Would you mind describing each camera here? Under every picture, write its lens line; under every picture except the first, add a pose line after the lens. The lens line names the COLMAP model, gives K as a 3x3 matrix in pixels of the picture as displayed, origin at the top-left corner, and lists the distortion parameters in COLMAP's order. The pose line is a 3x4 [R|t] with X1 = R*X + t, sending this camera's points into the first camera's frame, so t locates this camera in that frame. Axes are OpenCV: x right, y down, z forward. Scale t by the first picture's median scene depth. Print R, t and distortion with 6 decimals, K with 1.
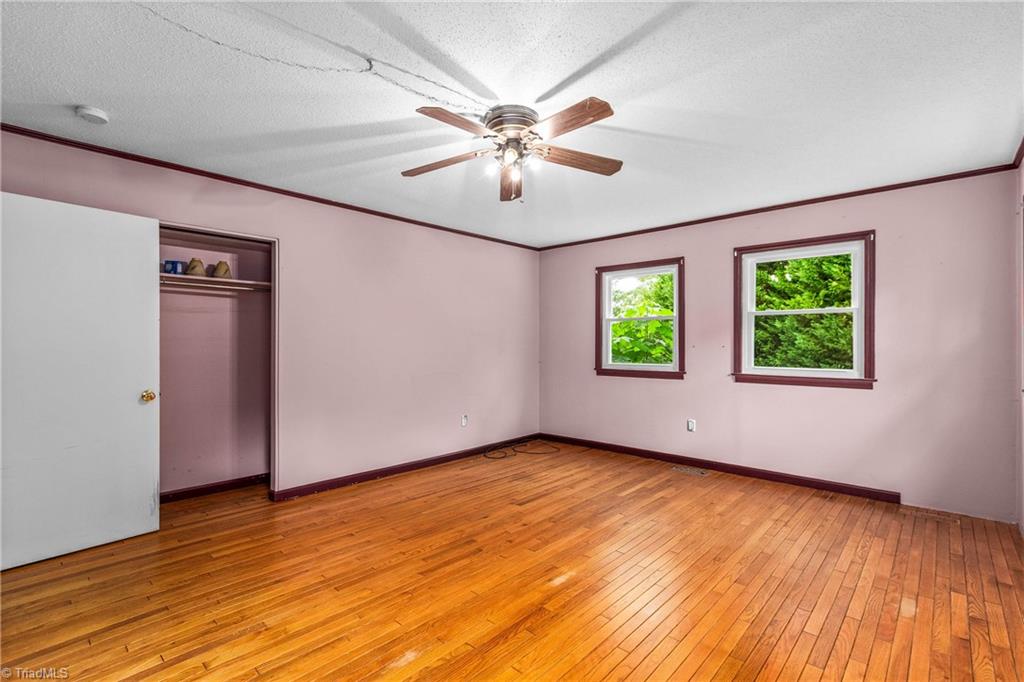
lens RADIAL K [[463.3, 0, 505.7], [0, 463.3, 345.8], [0, 0, 1]] dist [0.005817, -0.001794]
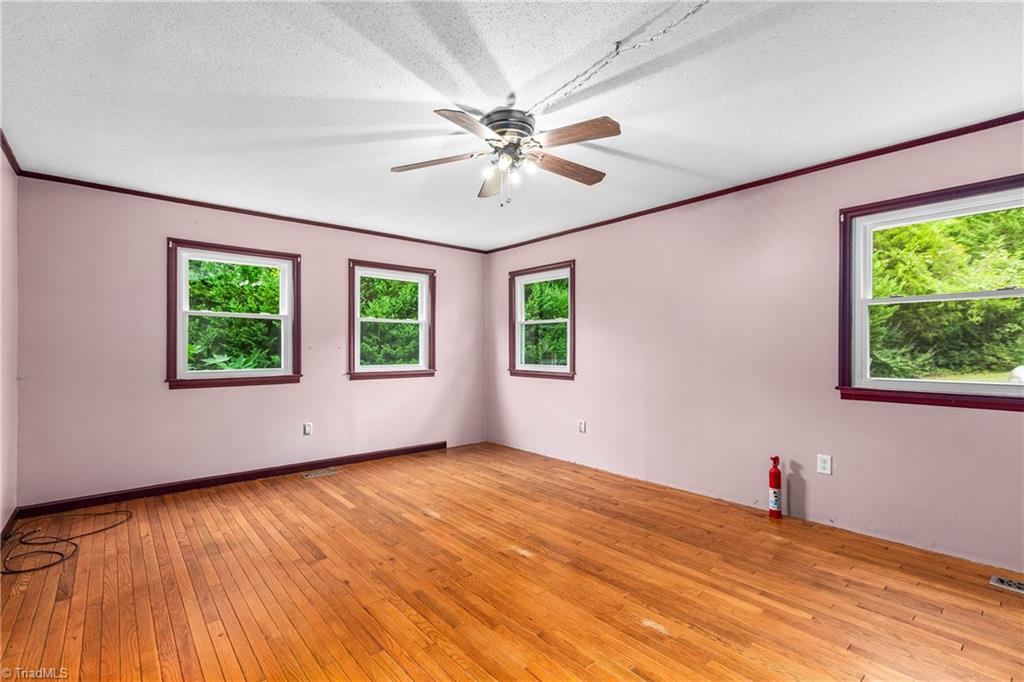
lens RADIAL K [[463.3, 0, 507.3], [0, 463.3, 344.3], [0, 0, 1]] dist [0.005817, -0.001794]
pose [[0.109232, 0.006127, 0.993997, -0.660946], [0.002849, 0.999975, -0.006477, 0.000466], [-0.994012, 0.003540, 0.109212, 0.590787]]
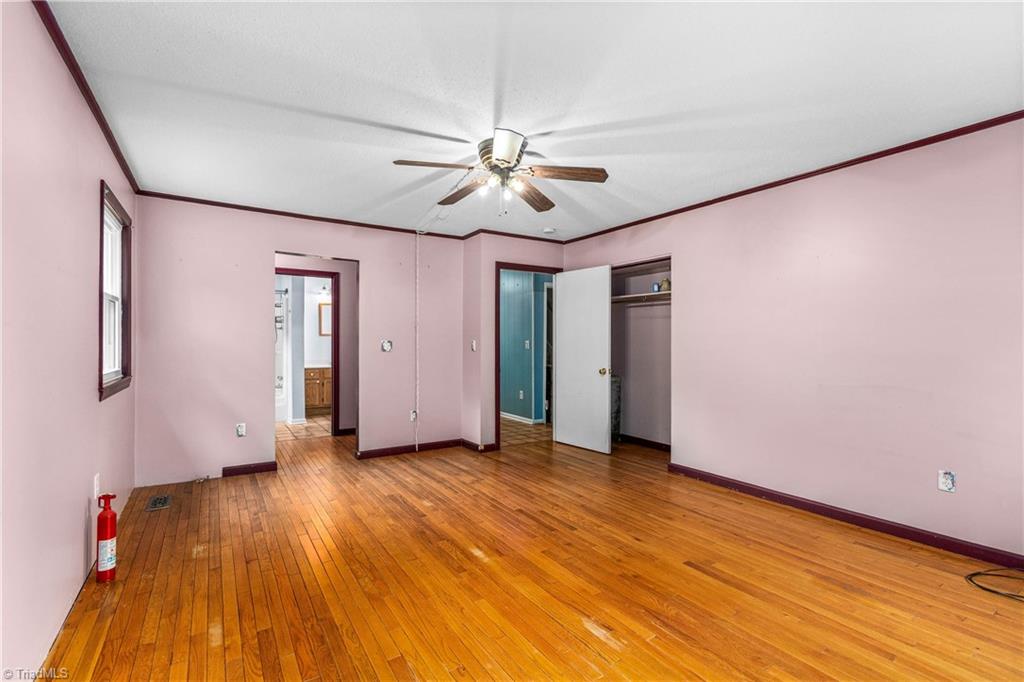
lens RADIAL K [[463.3, 0, 513.6], [0, 463.3, 339.3], [0, 0, 1]] dist [0.005817, -0.001794]
pose [[-0.229550, -0.005229, -0.973283, 0.757871], [-0.005135, 0.999978, -0.004161, 0.000657], [0.973283, 0.004043, -0.229572, 0.861209]]
